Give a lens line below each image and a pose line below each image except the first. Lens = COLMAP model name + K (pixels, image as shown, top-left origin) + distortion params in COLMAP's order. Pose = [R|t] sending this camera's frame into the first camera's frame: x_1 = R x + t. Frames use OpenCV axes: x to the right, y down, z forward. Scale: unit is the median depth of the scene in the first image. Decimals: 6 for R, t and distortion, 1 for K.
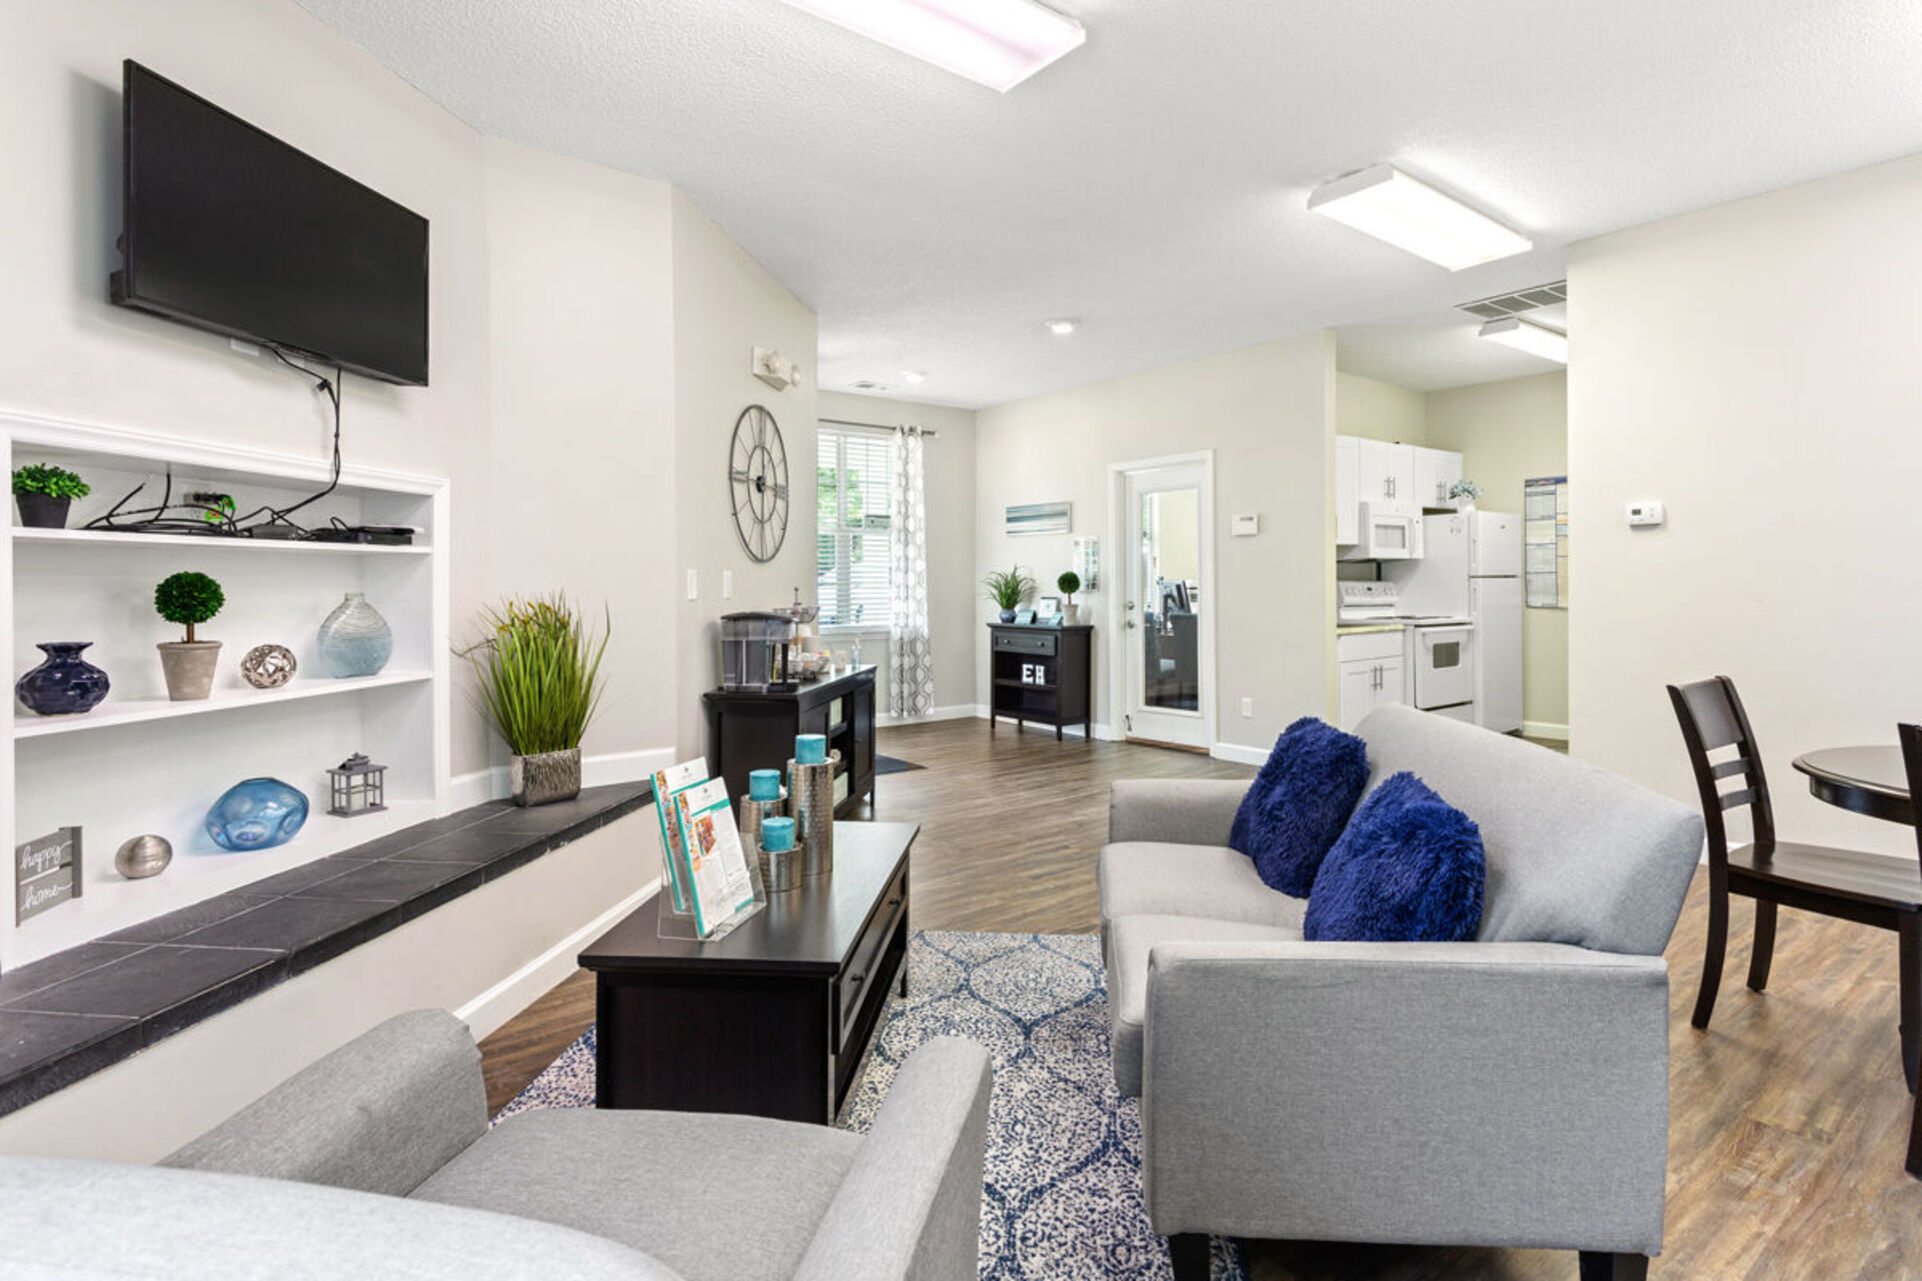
lens RADIAL K [[927.9, 0, 967.7], [0, 927.9, 609.5], [0, 0, 1]] dist [-0.000614, -0.000026]
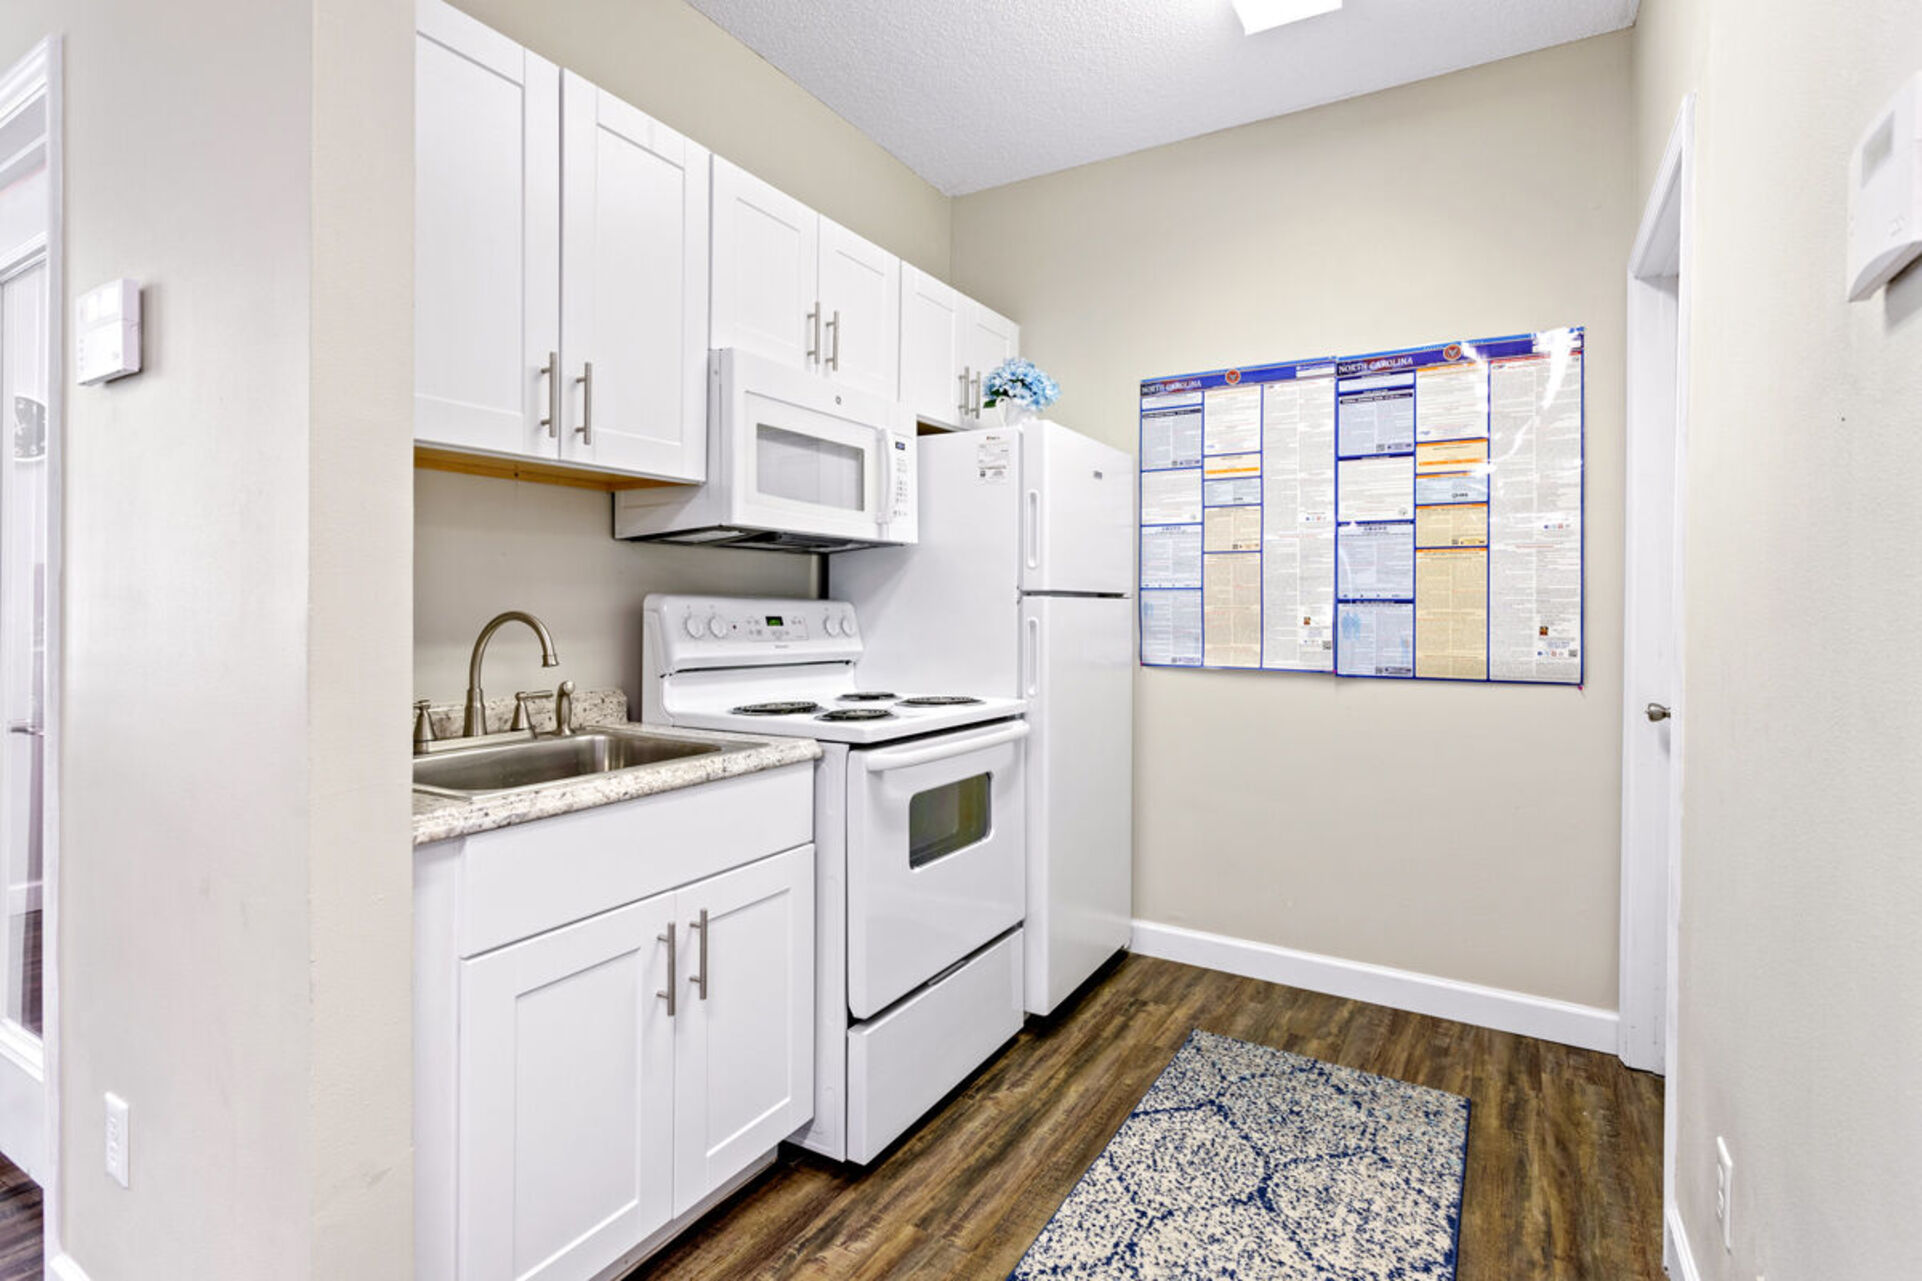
lens RADIAL K [[927.9, 0, 967.7], [0, 927.9, 609.5], [0, 0, 1]] dist [-0.000614, -0.000026]
pose [[0.925757, 0.018255, 0.377678, 0.374753], [-0.011726, 0.999740, -0.019581, -0.020820], [-0.377937, 0.013699, 0.925730, 0.651156]]
